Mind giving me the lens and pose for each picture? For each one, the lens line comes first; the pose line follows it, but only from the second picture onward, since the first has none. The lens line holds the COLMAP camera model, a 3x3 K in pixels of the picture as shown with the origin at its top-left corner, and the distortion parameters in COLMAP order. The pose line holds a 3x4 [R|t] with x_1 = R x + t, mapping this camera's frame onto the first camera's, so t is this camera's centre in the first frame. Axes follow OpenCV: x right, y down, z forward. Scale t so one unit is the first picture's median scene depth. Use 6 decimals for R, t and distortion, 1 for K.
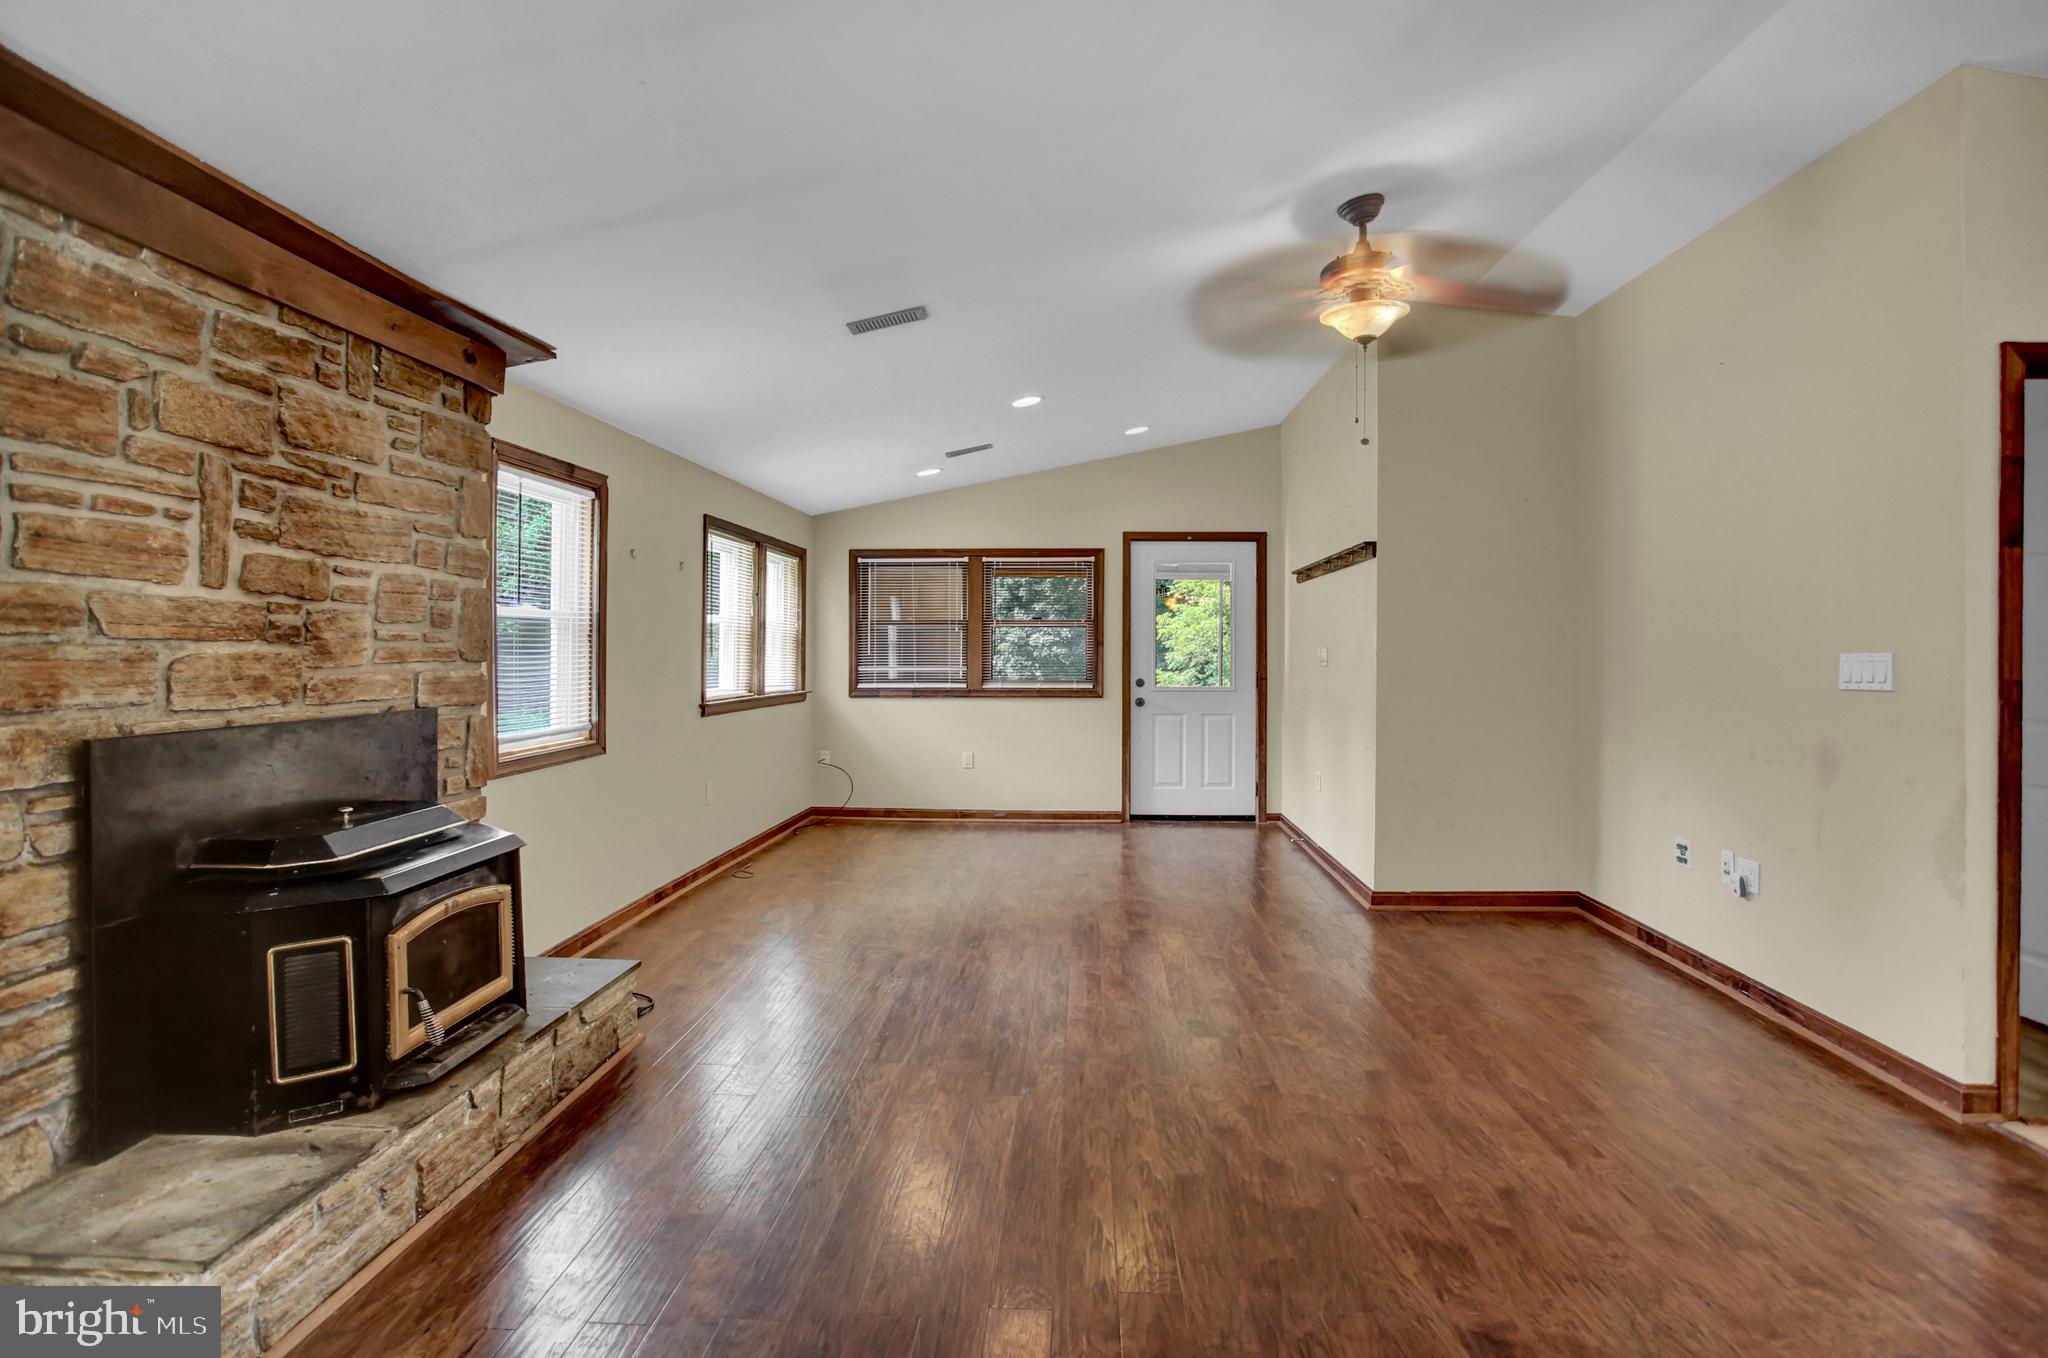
lens RADIAL K [[1016.3, 0, 1103.1], [0, 1016.3, 647.6], [0, 0, 1]] dist [-0.069076, 0.025800]
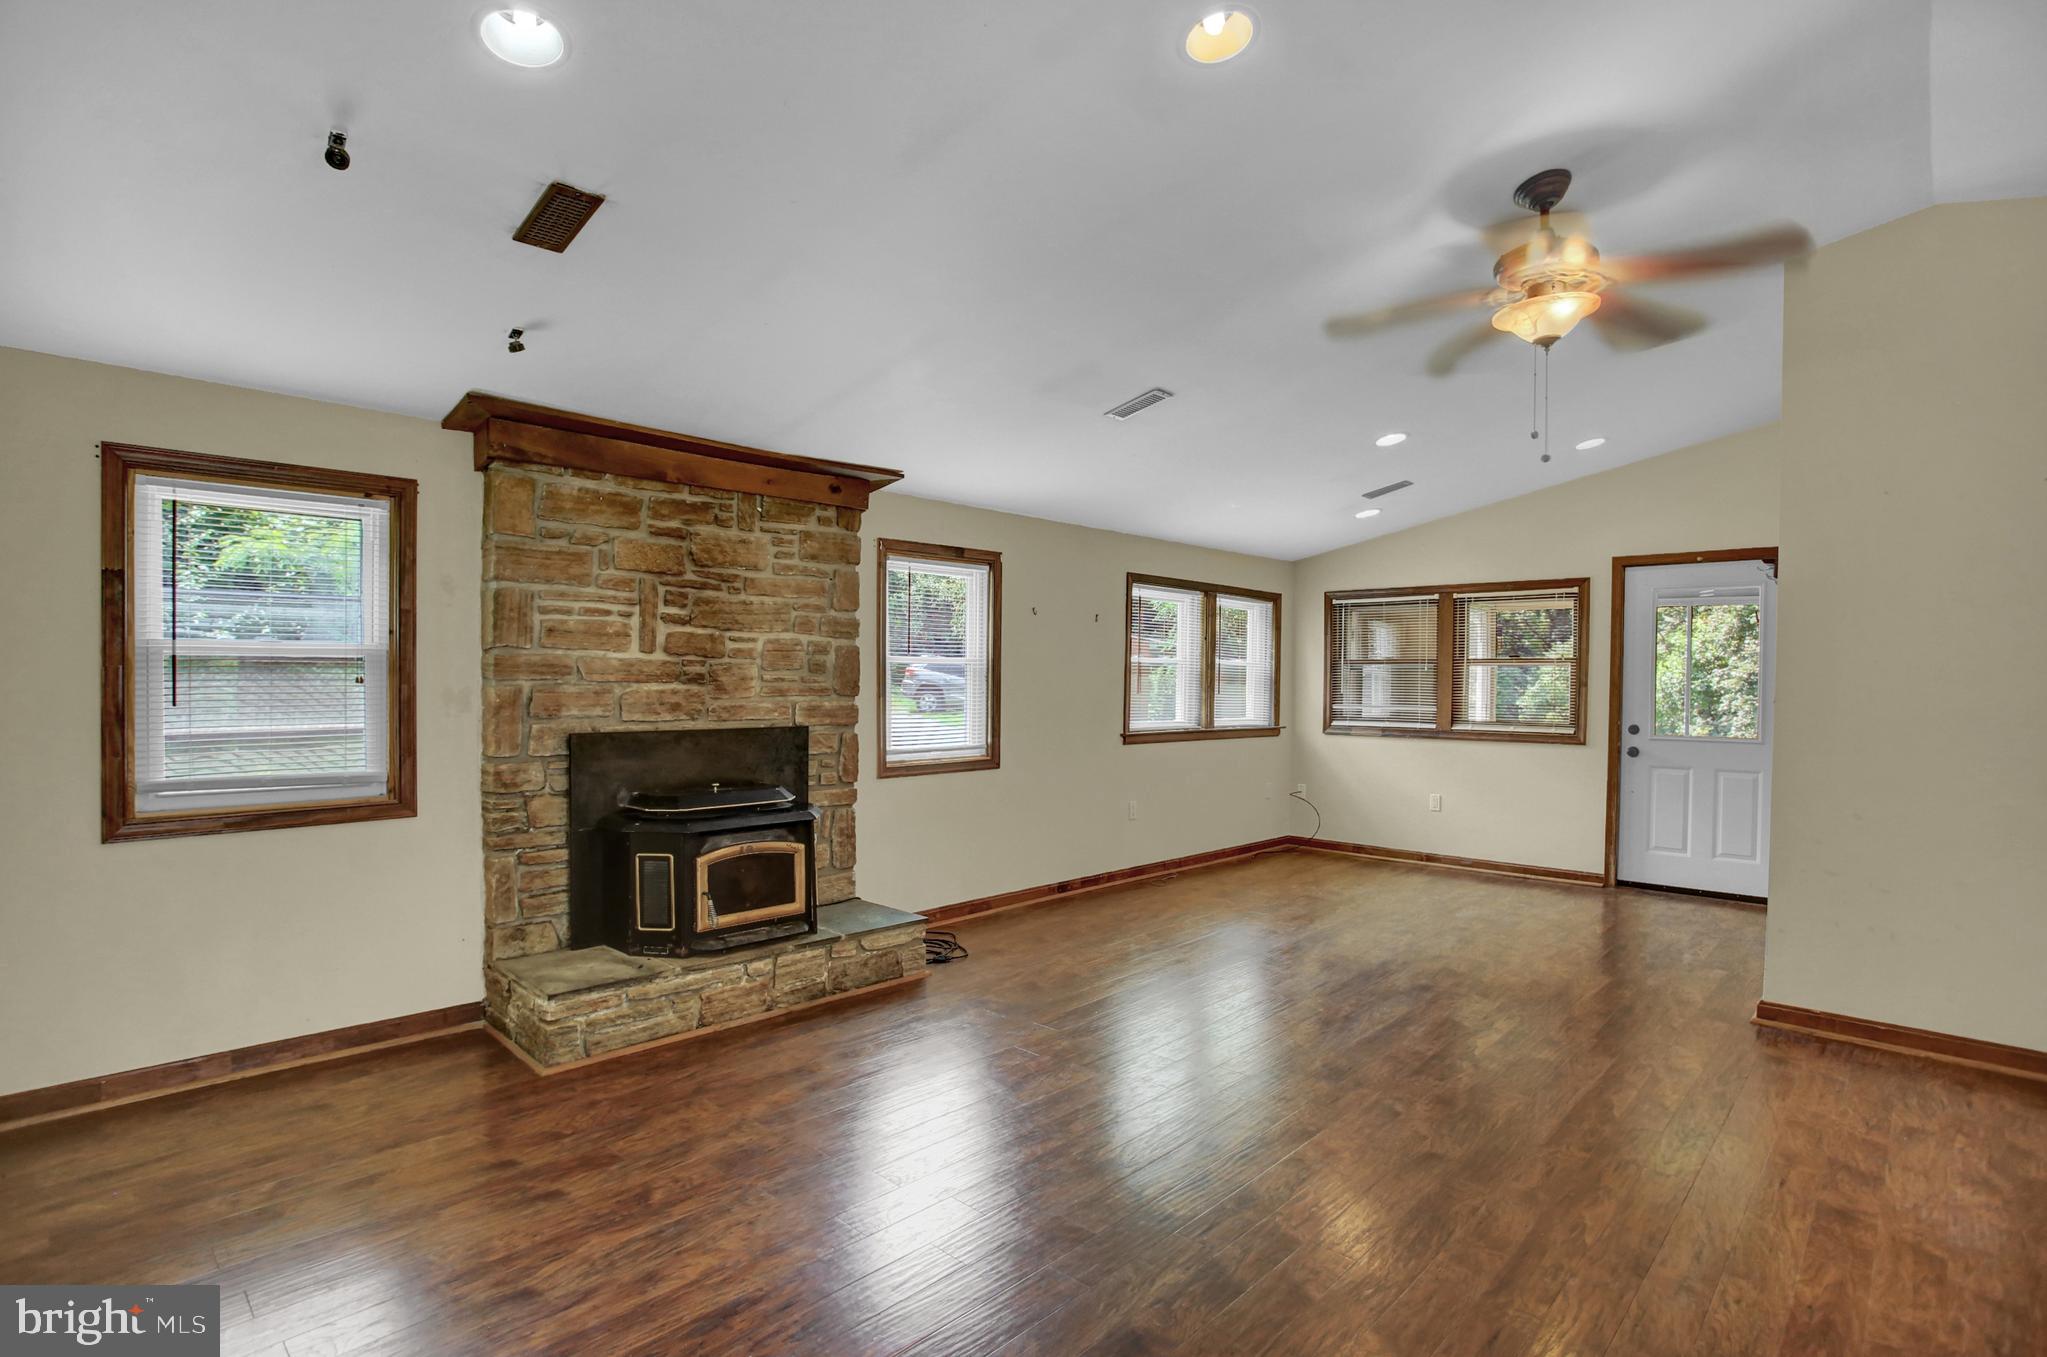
lens RADIAL K [[1015.8, 0, 1020.0], [0, 1015.8, 692.4], [0, 0, 1]] dist [-0.069076, 0.025800]
pose [[0.741154, 0.011316, -0.671239, 0.617508], [-0.005285, 0.999925, 0.011023, -0.009499], [0.671314, -0.004622, 0.741159, 0.070463]]
